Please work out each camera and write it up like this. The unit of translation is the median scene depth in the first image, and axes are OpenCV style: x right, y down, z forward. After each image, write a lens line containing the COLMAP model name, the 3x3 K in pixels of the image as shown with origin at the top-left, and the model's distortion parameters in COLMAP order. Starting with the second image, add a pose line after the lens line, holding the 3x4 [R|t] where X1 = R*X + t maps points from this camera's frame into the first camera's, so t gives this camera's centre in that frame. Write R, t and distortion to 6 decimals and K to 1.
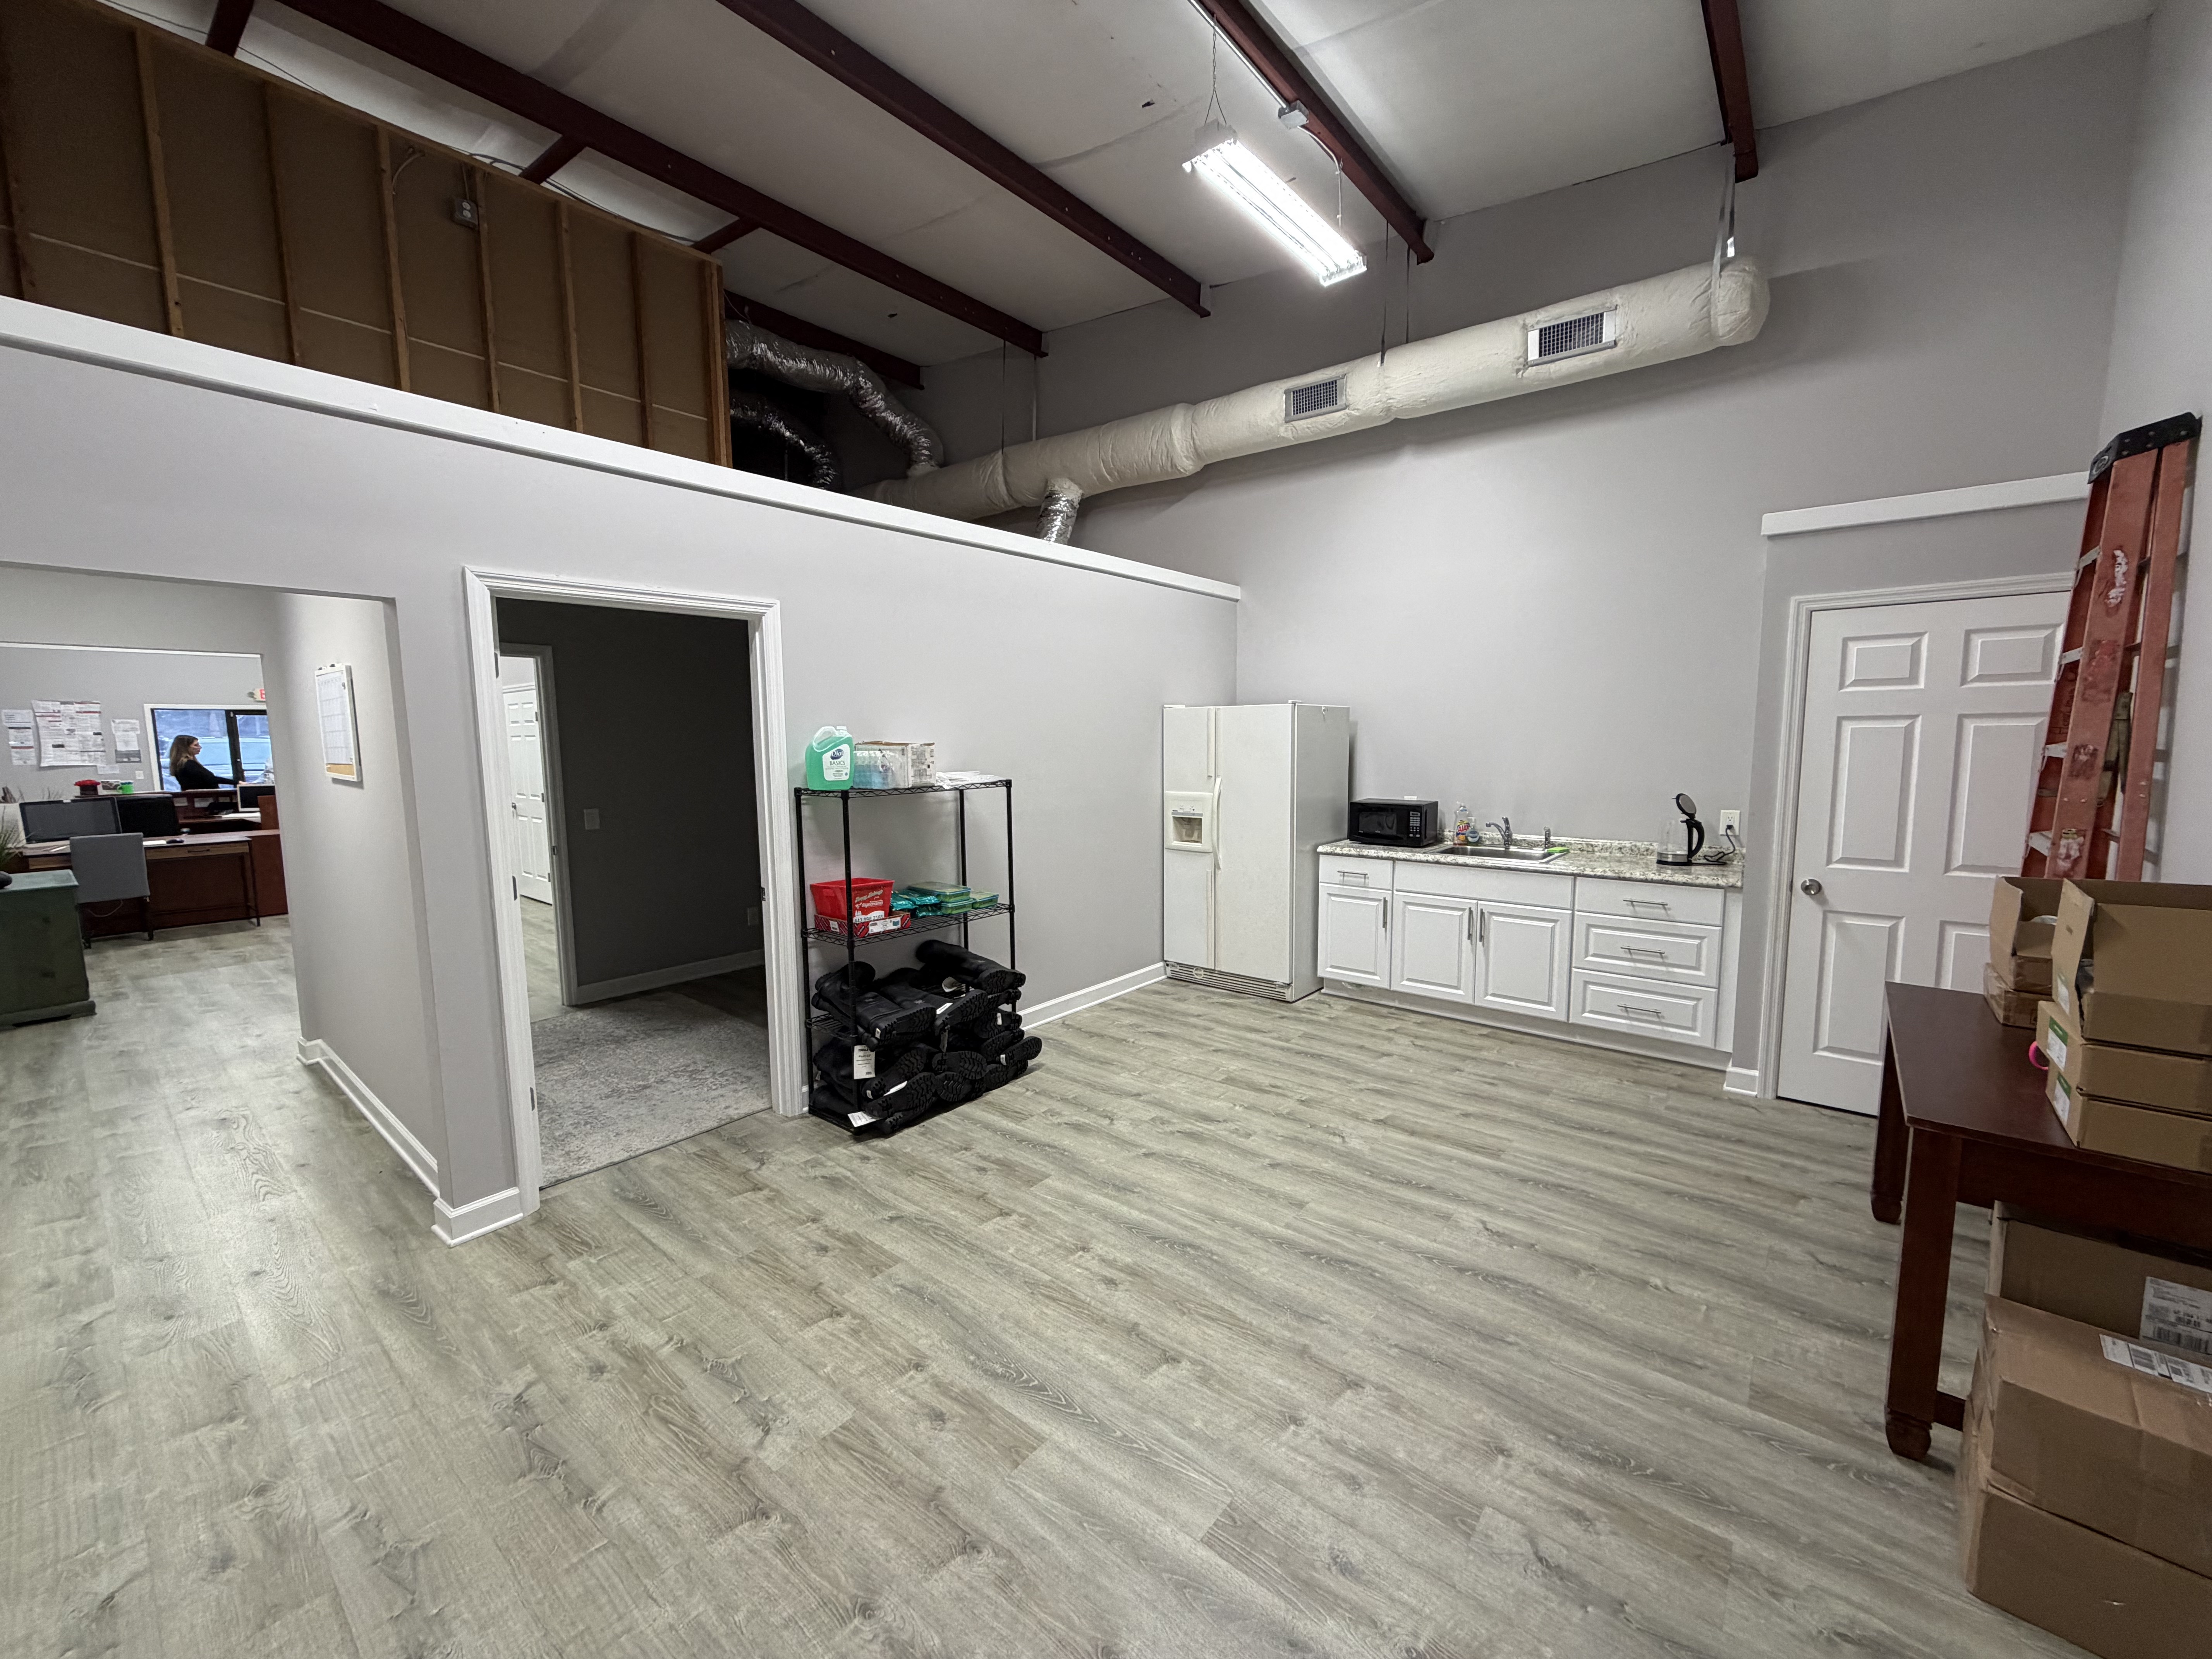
lens RADIAL K [[876.8, 0, 1100.3], [0, 876.8, 826.8], [0, 0, 1]] dist [0.001794, 0.000163]
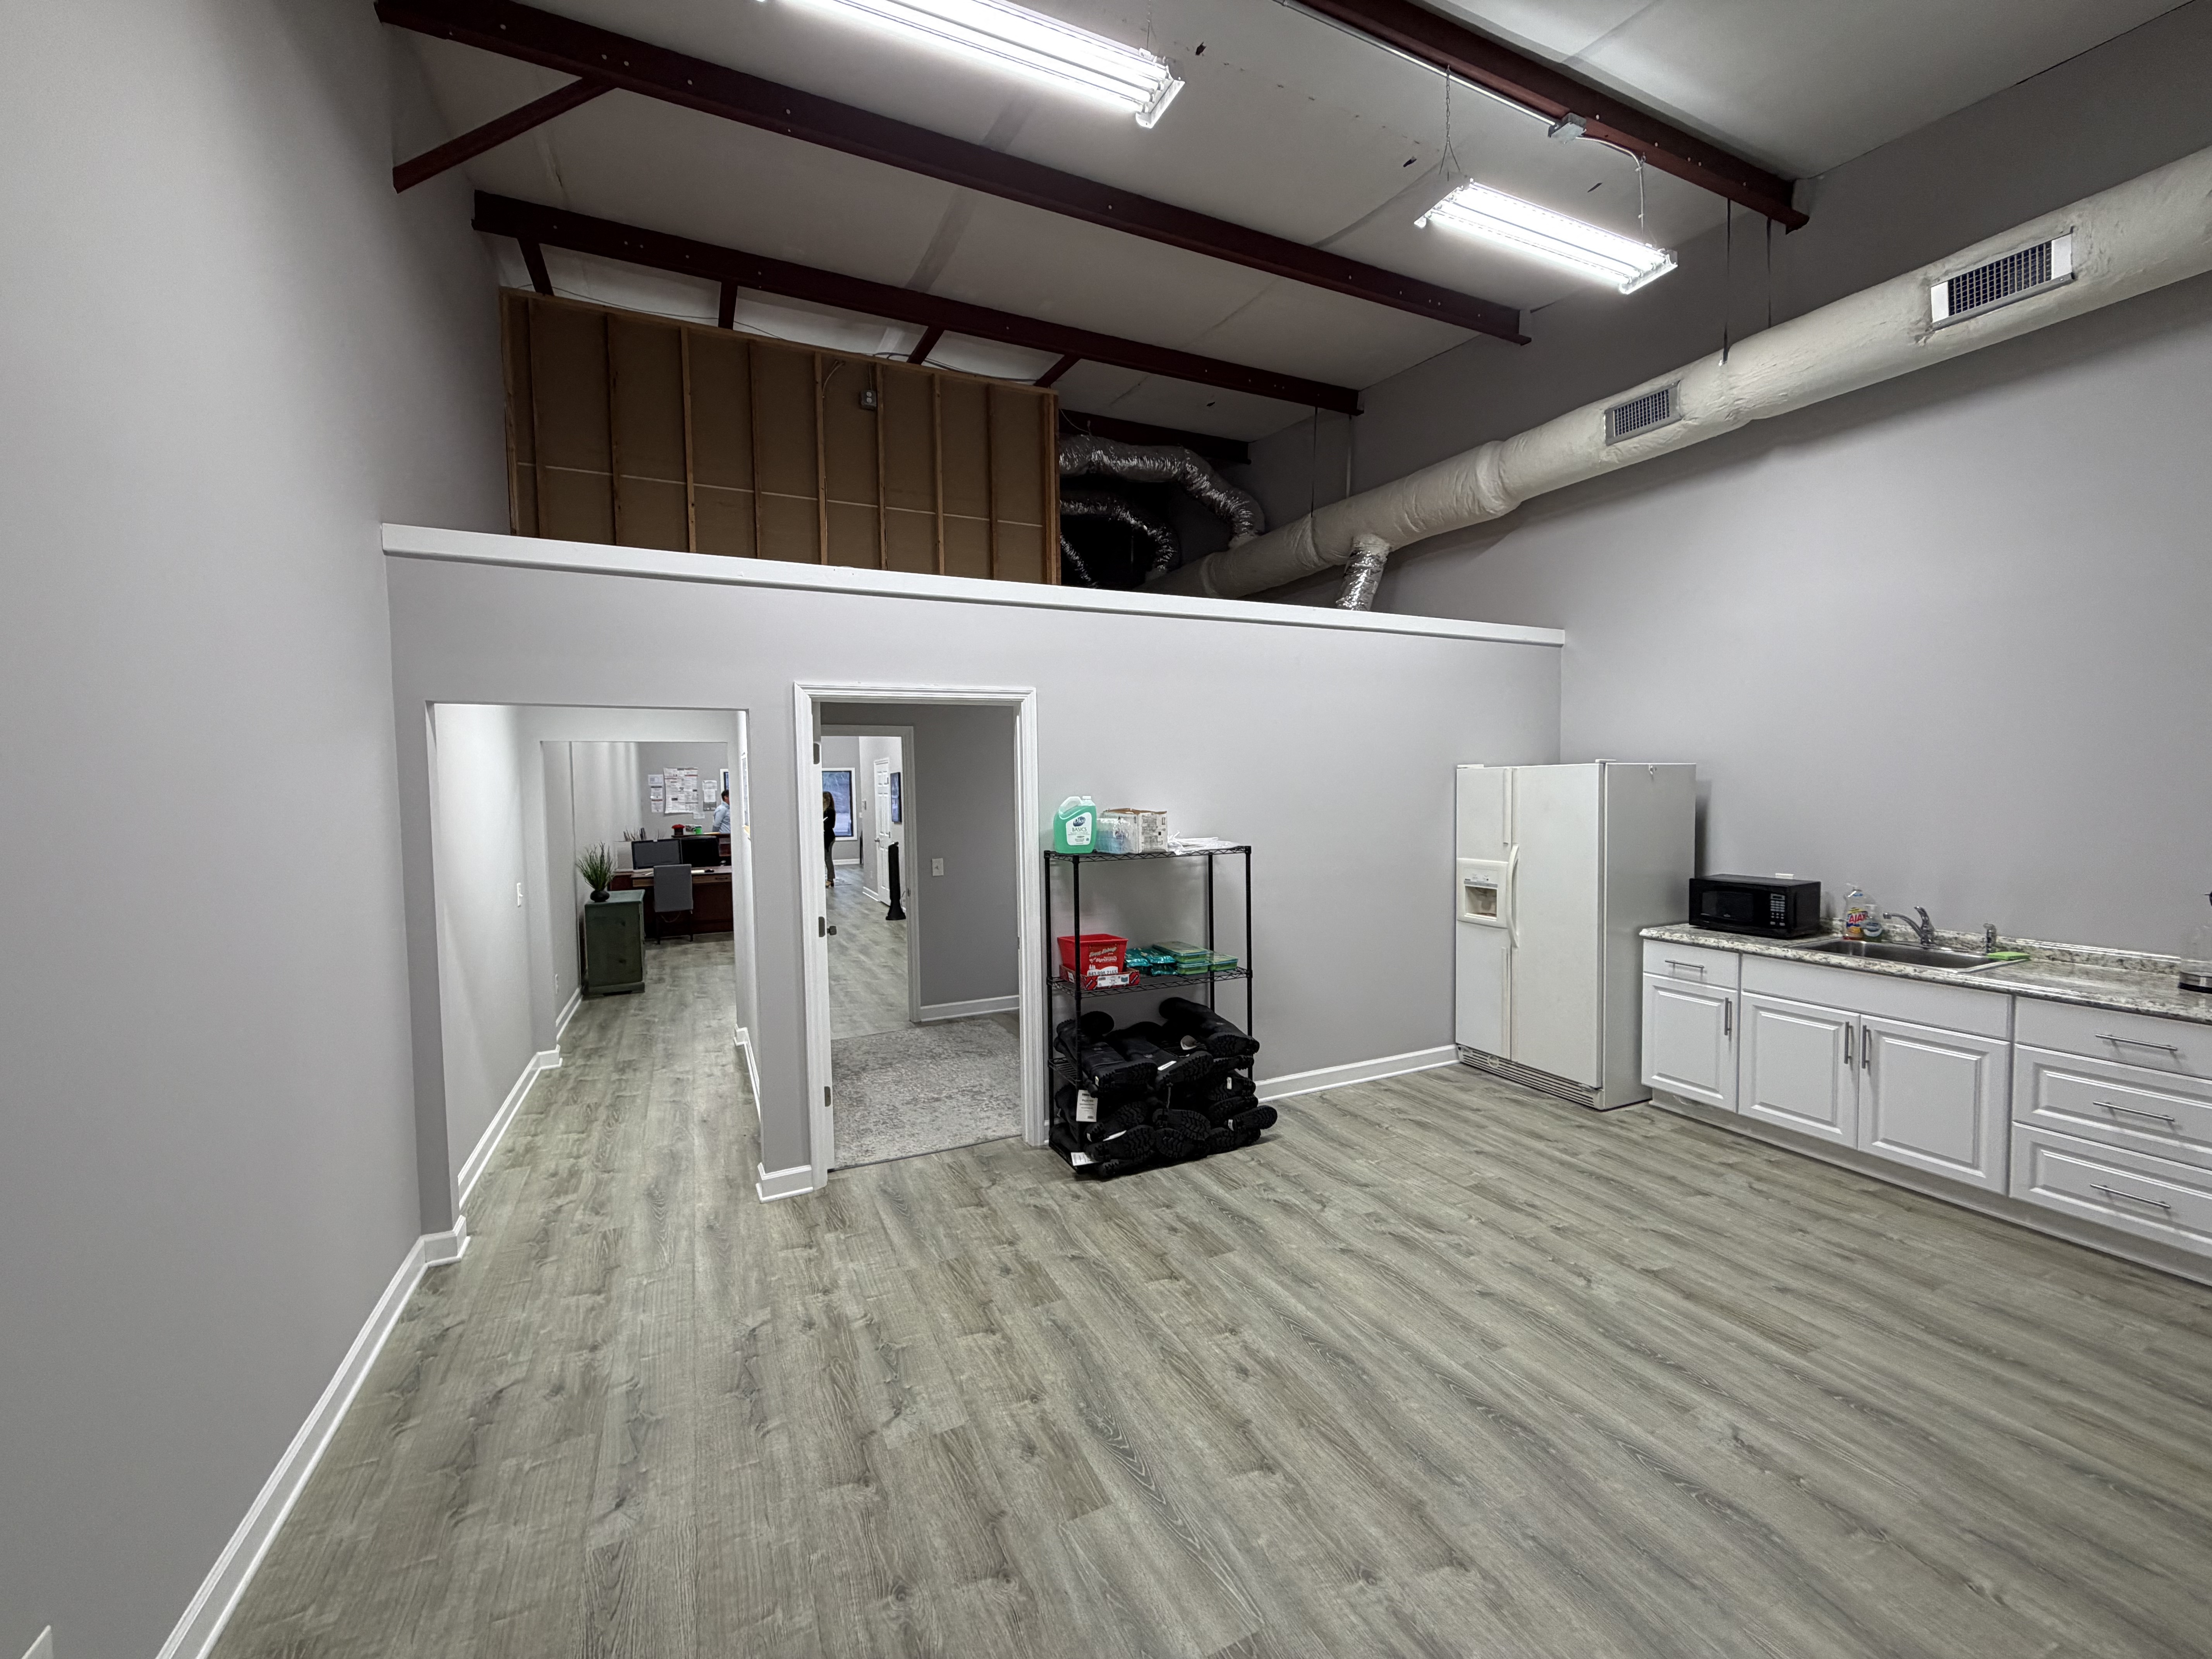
lens RADIAL K [[876.8, 0, 1102.2], [0, 876.8, 827.0], [0, 0, 1]] dist [0.001794, 0.000163]
pose [[0.905527, 0.014644, -0.424036, 0.194968], [-0.037523, 0.998252, -0.045654, -0.025877], [0.422627, 0.057252, 0.904494, 0.009422]]
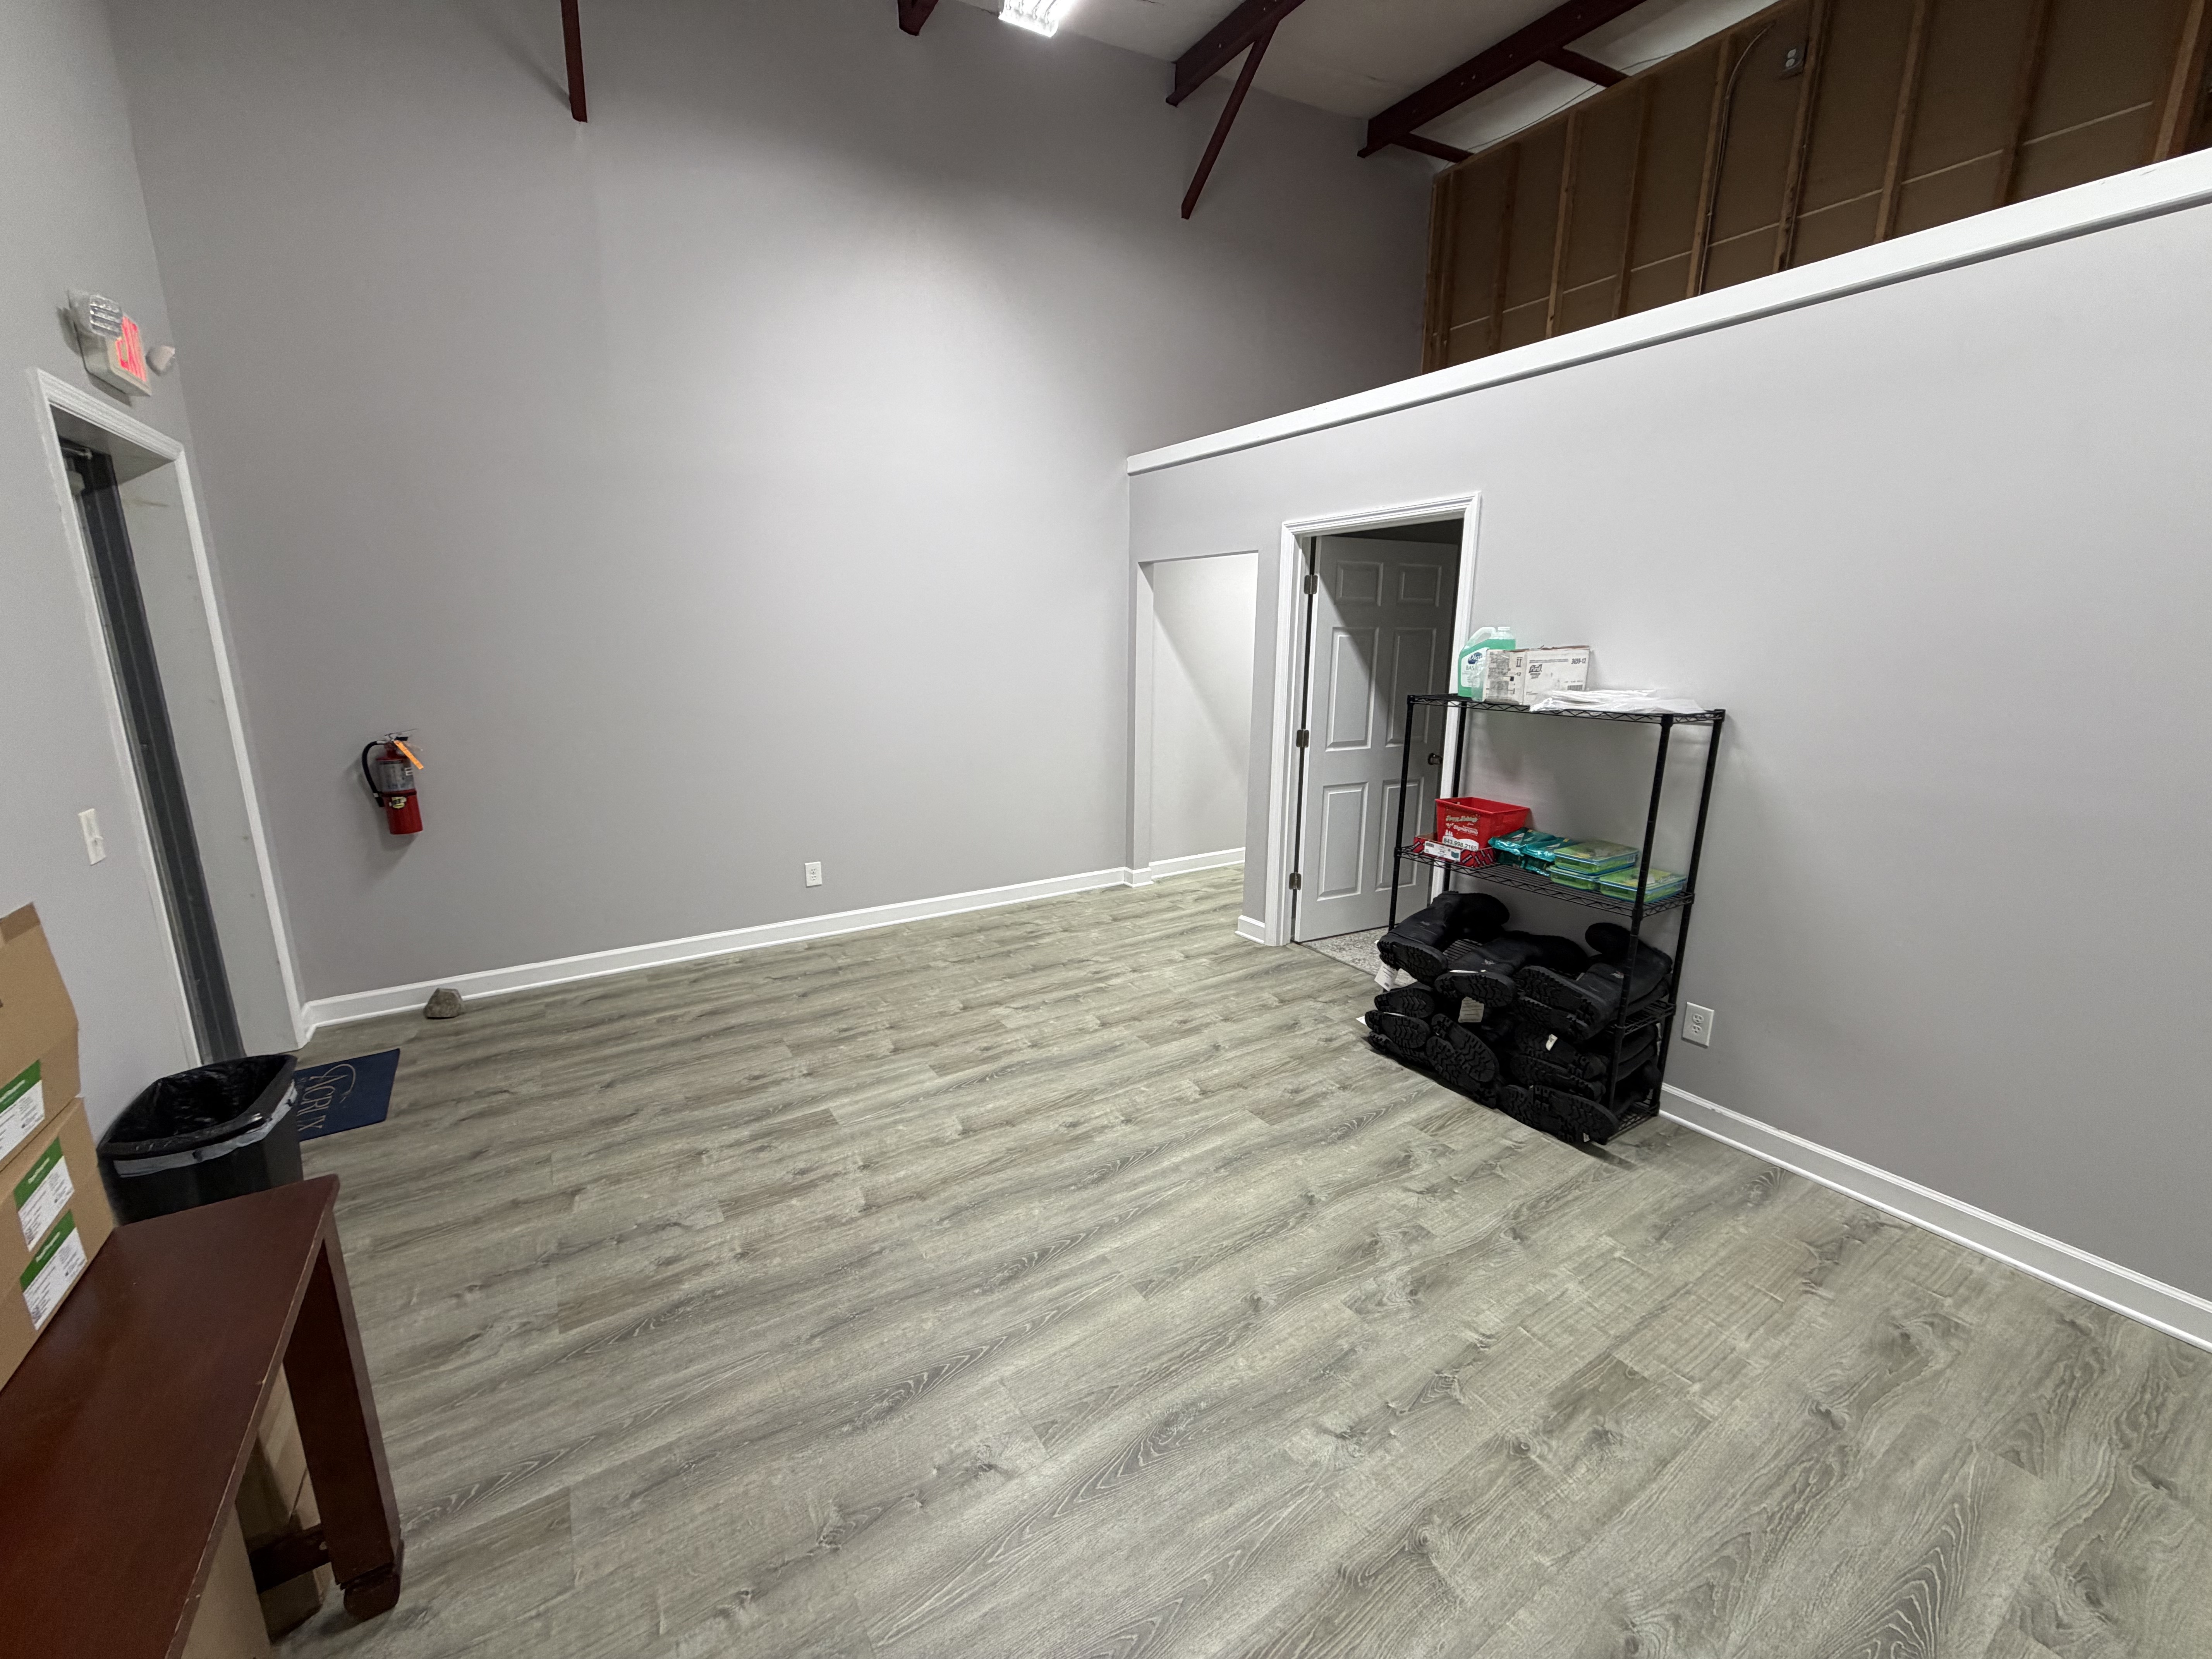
lens RADIAL K [[876.8, 0, 1104.0], [0, 876.8, 830.4], [0, 0, 1]] dist [0.001794, 0.000163]
pose [[-0.299606, 0.217561, -0.928926, 0.691303], [-0.103615, 0.960474, 0.258369, -0.105355], [0.948420, 0.173660, -0.265221, 0.900970]]
